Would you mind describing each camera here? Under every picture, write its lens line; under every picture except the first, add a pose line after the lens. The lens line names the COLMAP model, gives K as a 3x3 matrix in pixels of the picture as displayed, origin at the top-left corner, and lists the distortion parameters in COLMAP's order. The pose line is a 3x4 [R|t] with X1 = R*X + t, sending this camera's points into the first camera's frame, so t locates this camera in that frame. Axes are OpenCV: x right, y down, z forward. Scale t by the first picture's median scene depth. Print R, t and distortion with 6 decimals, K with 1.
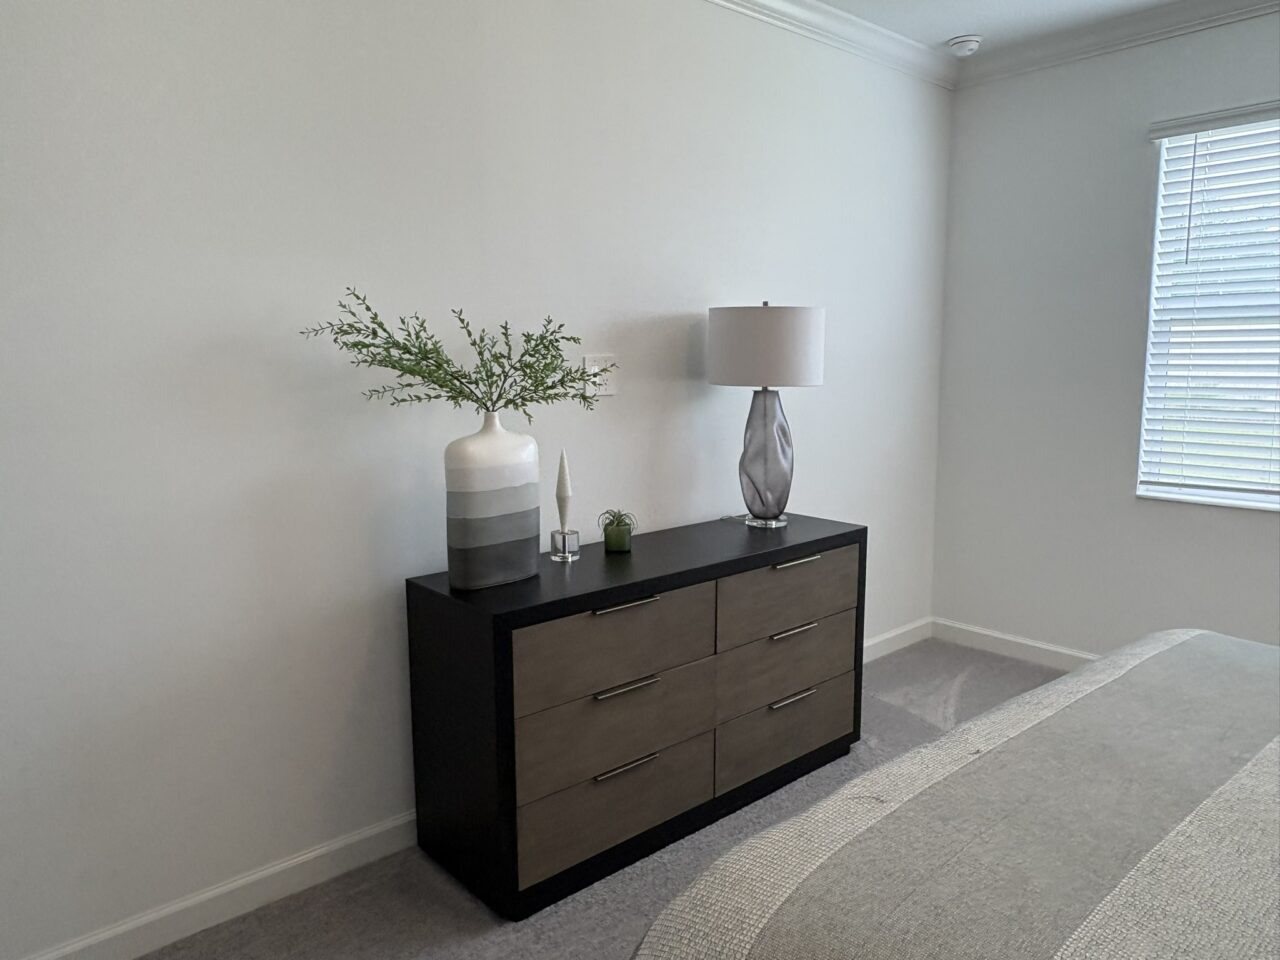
lens RADIAL K [[895.2, 0, 636.0], [0, 895.2, 479.9], [0, 0, 1]] dist [-0.008426, 0.001439]
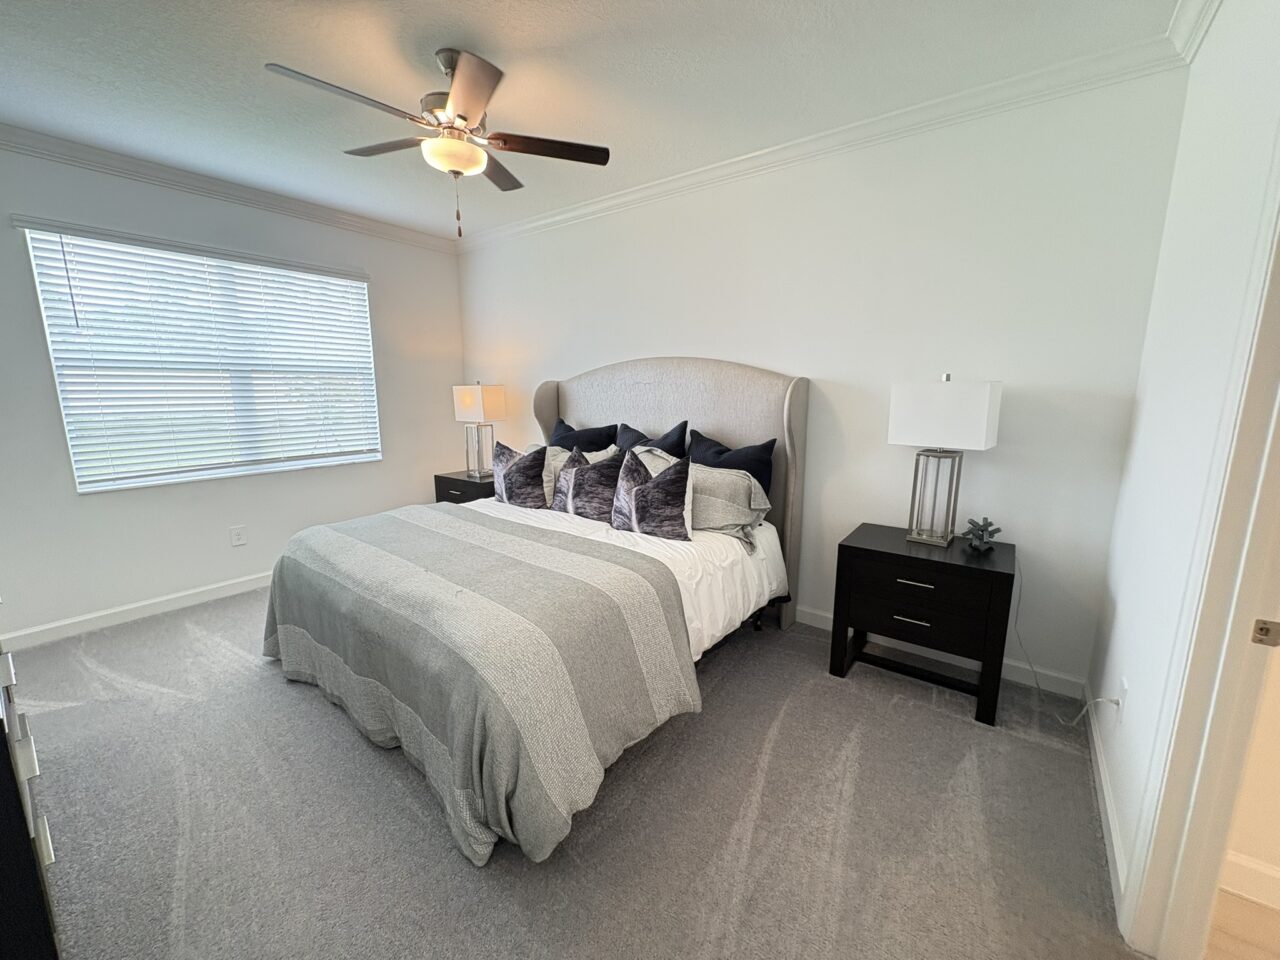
lens RADIAL K [[518.2, 0, 632.7], [0, 518.2, 478.1], [0, 0, 1]] dist [0.013362, 0.000121]
pose [[-0.187956, -0.166054, 0.968039, -0.411674], [0.146004, 0.969930, 0.194727, -0.041280], [-0.971265, 0.177938, -0.158059, 0.305570]]
